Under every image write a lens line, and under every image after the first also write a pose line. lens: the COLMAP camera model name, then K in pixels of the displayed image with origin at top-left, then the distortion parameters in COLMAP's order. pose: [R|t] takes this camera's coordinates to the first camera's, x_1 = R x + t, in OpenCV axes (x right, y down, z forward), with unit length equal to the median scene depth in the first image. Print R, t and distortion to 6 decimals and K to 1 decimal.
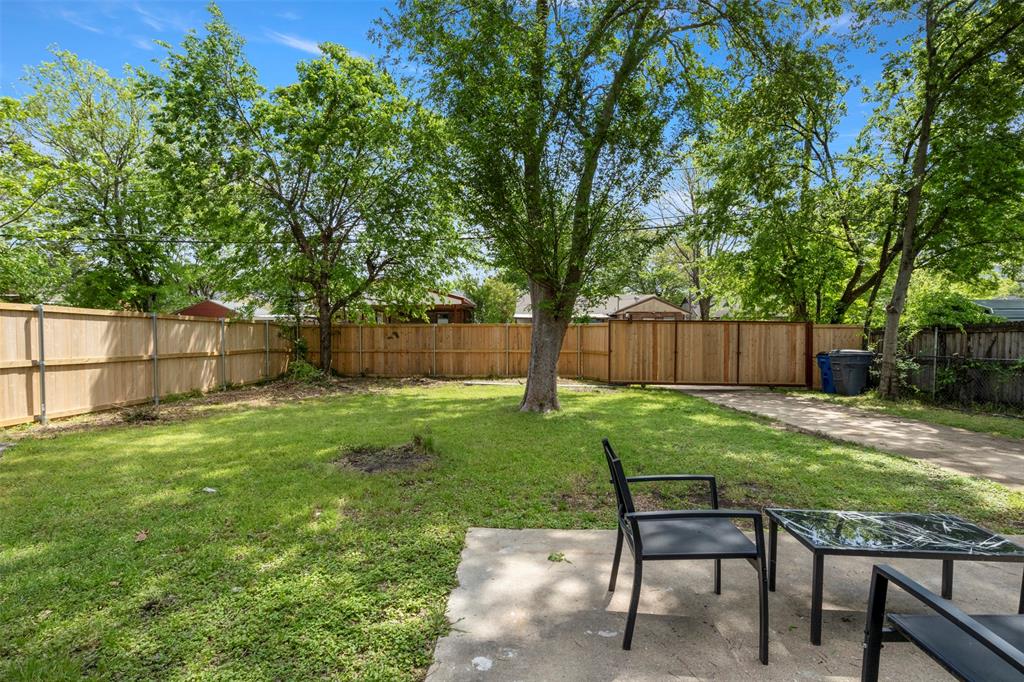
lens RADIAL K [[510.8, 0, 509.4], [0, 510.8, 343.8], [0, 0, 1]] dist [-0.013349, 0.001552]
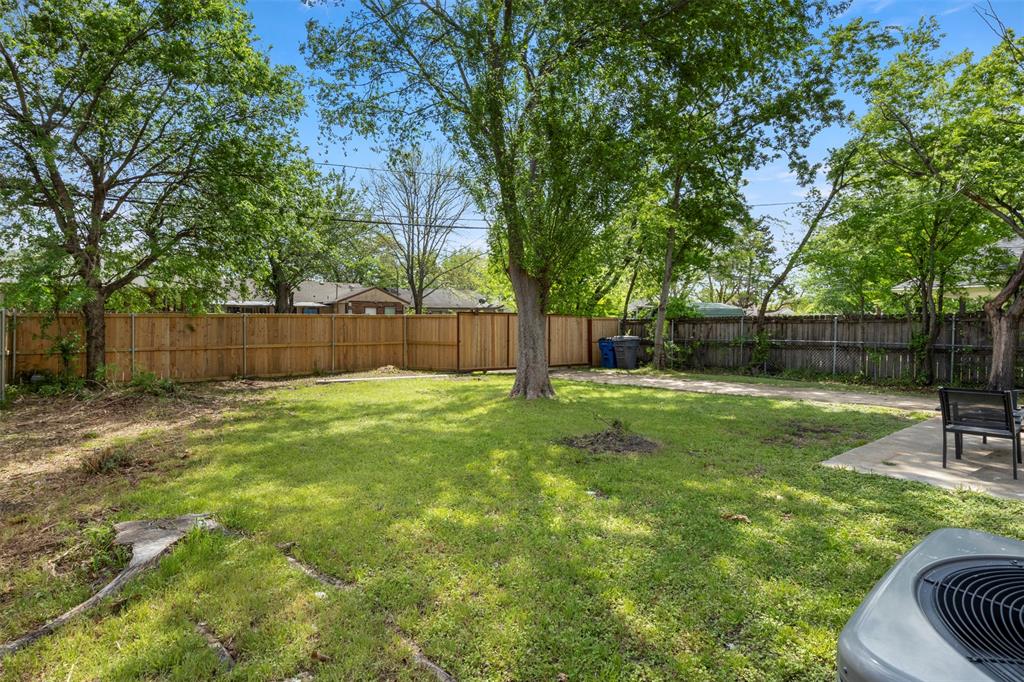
lens RADIAL K [[510.8, 0, 512.6], [0, 510.8, 336.4], [0, 0, 1]] dist [-0.013349, 0.001552]
pose [[0.778275, -0.019895, 0.627608, -0.388218], [0.014652, 0.999801, 0.013523, -0.009005], [-0.627752, -0.001329, 0.778412, 0.097974]]
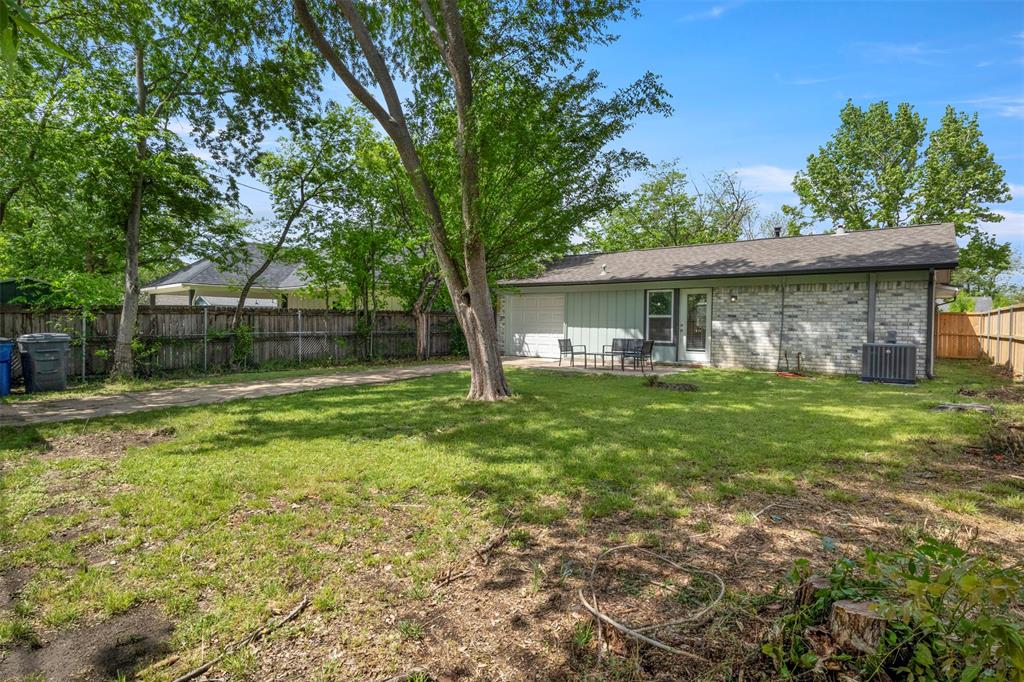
lens RADIAL K [[510.8, 0, 511.3], [0, 510.8, 336.6], [0, 0, 1]] dist [-0.013349, 0.001552]
pose [[-0.787525, -0.024350, 0.615801, -0.328252], [0.001808, 0.999124, 0.041819, -0.012507], [-0.616280, 0.034047, -0.786791, 1.024898]]
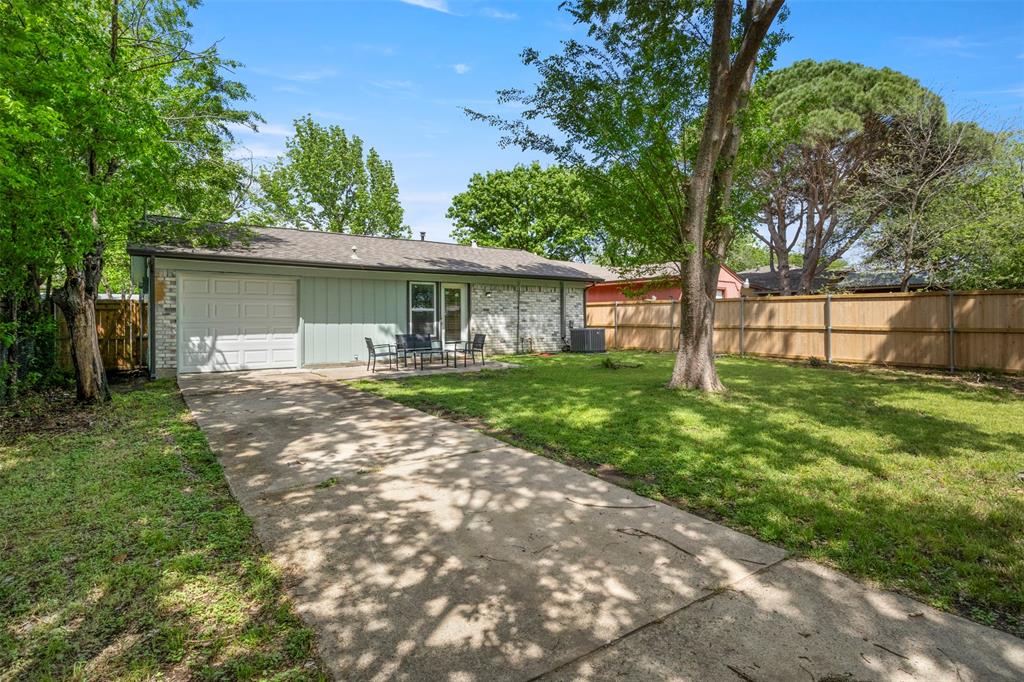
lens RADIAL K [[510.8, 0, 510.9], [0, 510.8, 334.0], [0, 0, 1]] dist [-0.013349, 0.001552]
pose [[-0.807066, 0.020713, -0.590098, 0.518864], [-0.003516, 0.999198, 0.039883, -0.002901], [0.590451, 0.034263, -0.806346, 0.924561]]
